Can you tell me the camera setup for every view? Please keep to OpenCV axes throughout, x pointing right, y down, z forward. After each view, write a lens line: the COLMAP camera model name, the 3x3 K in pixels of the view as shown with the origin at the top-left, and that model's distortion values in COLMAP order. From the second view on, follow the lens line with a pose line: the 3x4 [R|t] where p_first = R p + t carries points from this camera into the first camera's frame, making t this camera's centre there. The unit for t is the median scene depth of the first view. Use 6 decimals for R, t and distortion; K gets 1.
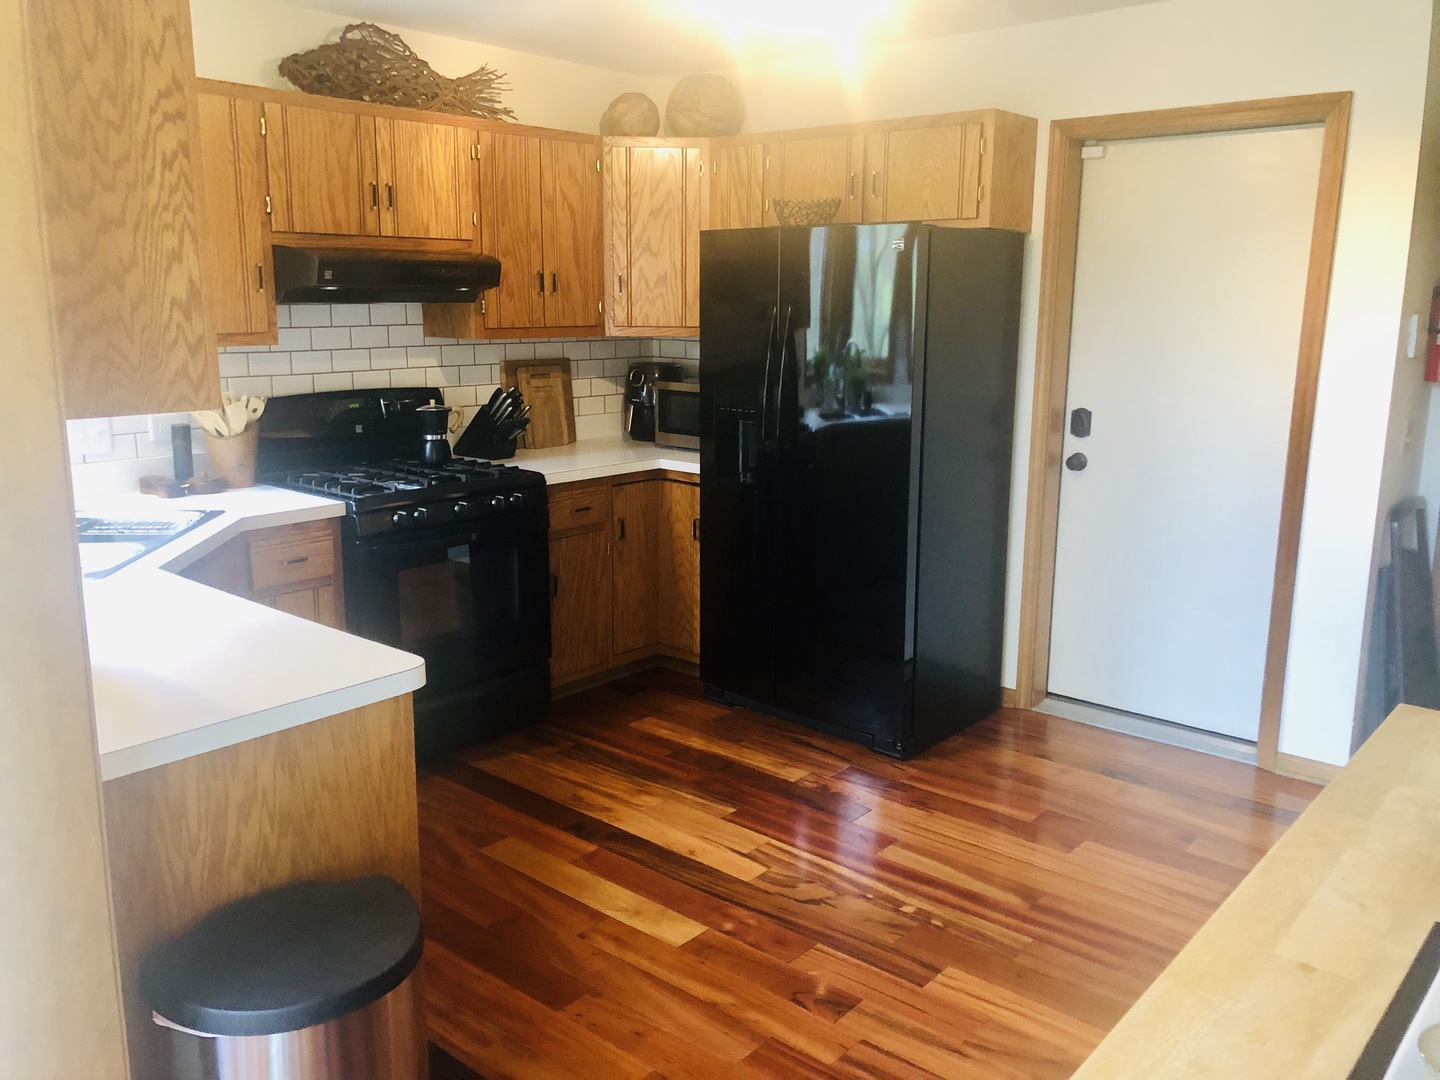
lens RADIAL K [[1187.2, 0, 720.0], [0, 1187.2, 540.0], [0, 0, 1]] dist [0.025714, -0.017357]
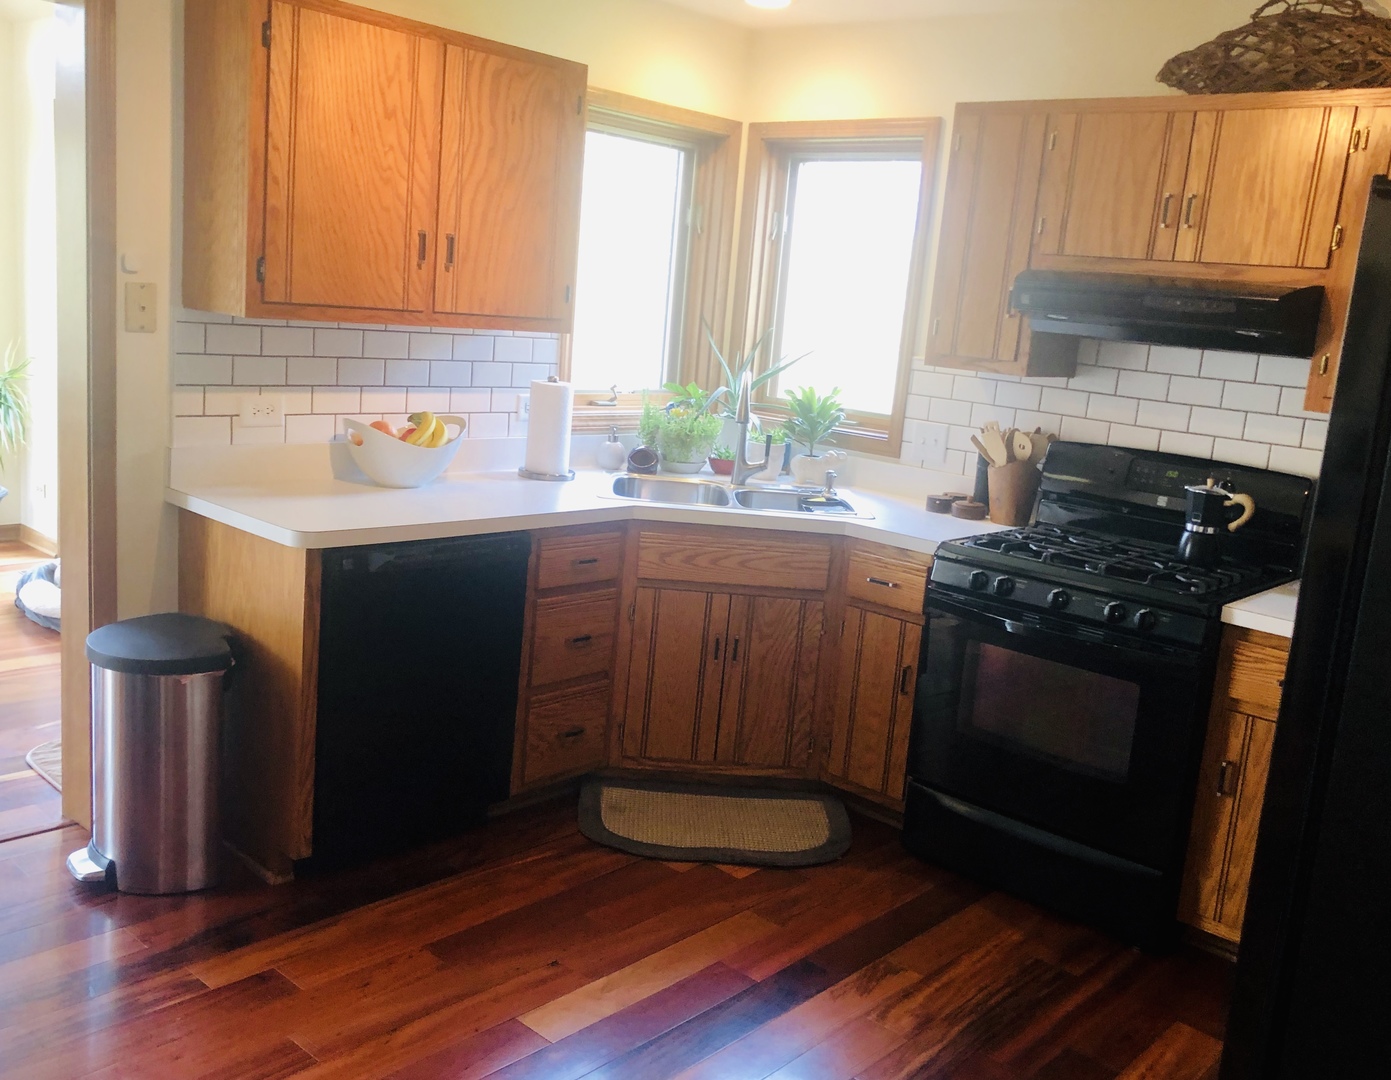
lens RADIAL K [[1261.9, 0, 695.5], [0, 1261.9, 540.0], [0, 0, 1]] dist [-0.001364, 0.005331]
pose [[-0.051596, 0.176717, -0.982908, 0.595820], [-0.276458, 0.943229, 0.184095, -0.147976], [0.959640, 0.281231, 0.000188, 0.751545]]
